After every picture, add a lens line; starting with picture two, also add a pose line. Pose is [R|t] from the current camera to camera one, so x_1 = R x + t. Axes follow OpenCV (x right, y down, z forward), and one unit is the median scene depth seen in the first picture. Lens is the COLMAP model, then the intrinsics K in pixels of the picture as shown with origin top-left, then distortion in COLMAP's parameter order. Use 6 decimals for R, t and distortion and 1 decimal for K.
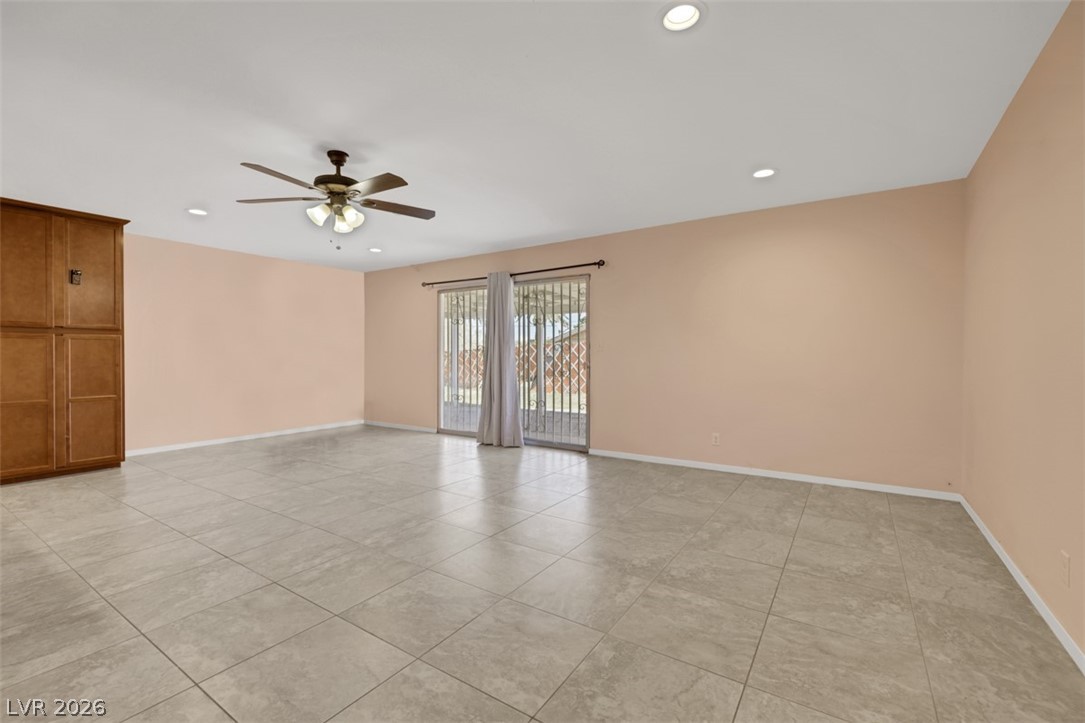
lens RADIAL K [[458.1, 0, 546.5], [0, 458.1, 355.2], [0, 0, 1]] dist [0.003729, 0.000484]
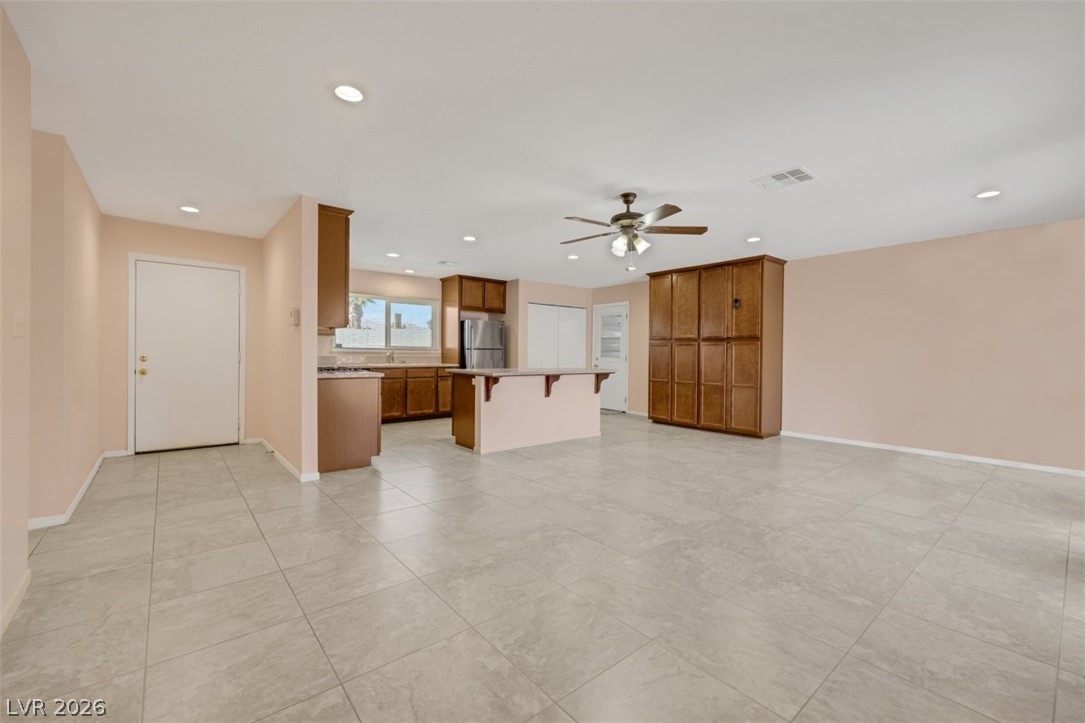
lens RADIAL K [[458.1, 0, 536.1], [0, 458.1, 355.7], [0, 0, 1]] dist [0.003729, 0.000484]
pose [[-0.294480, 0.001347, -0.955657, 0.567237], [-0.007328, 0.999966, 0.003667, -0.001438], [0.955630, 0.008083, -0.294460, 0.779794]]
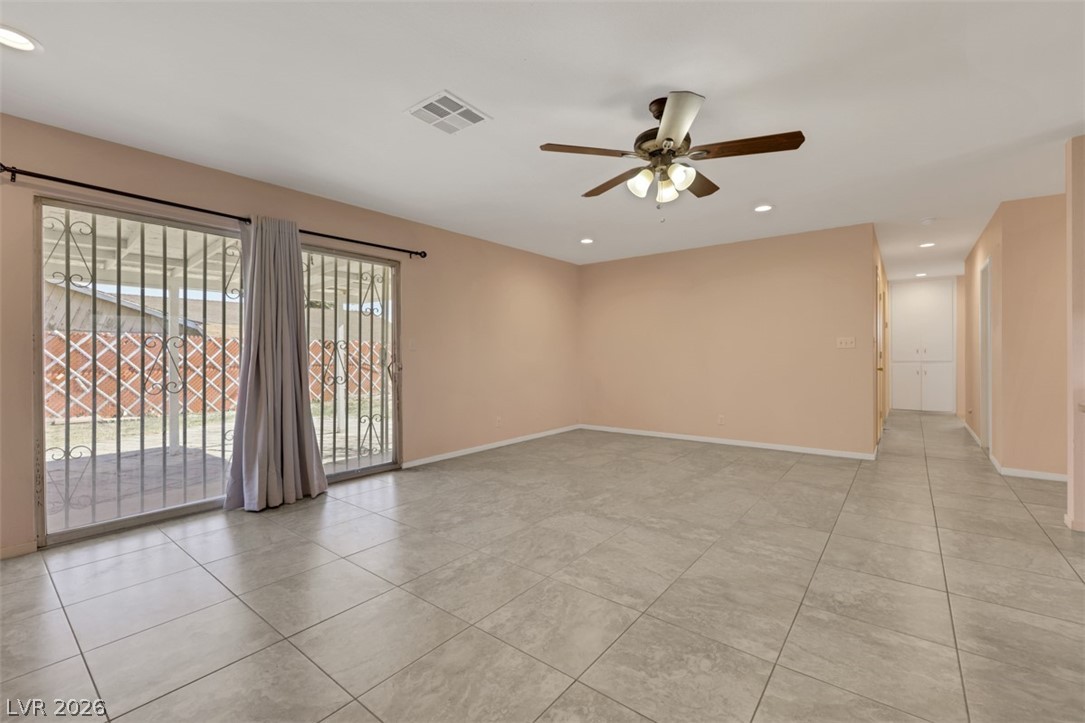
lens RADIAL K [[458.1, 0, 529.0], [0, 458.1, 359.4], [0, 0, 1]] dist [0.003729, 0.000484]
pose [[0.108612, -0.008856, 0.994045, -0.876527], [0.006244, 0.999947, 0.008226, 0.002598], [-0.994065, 0.005314, 0.108662, 0.787003]]
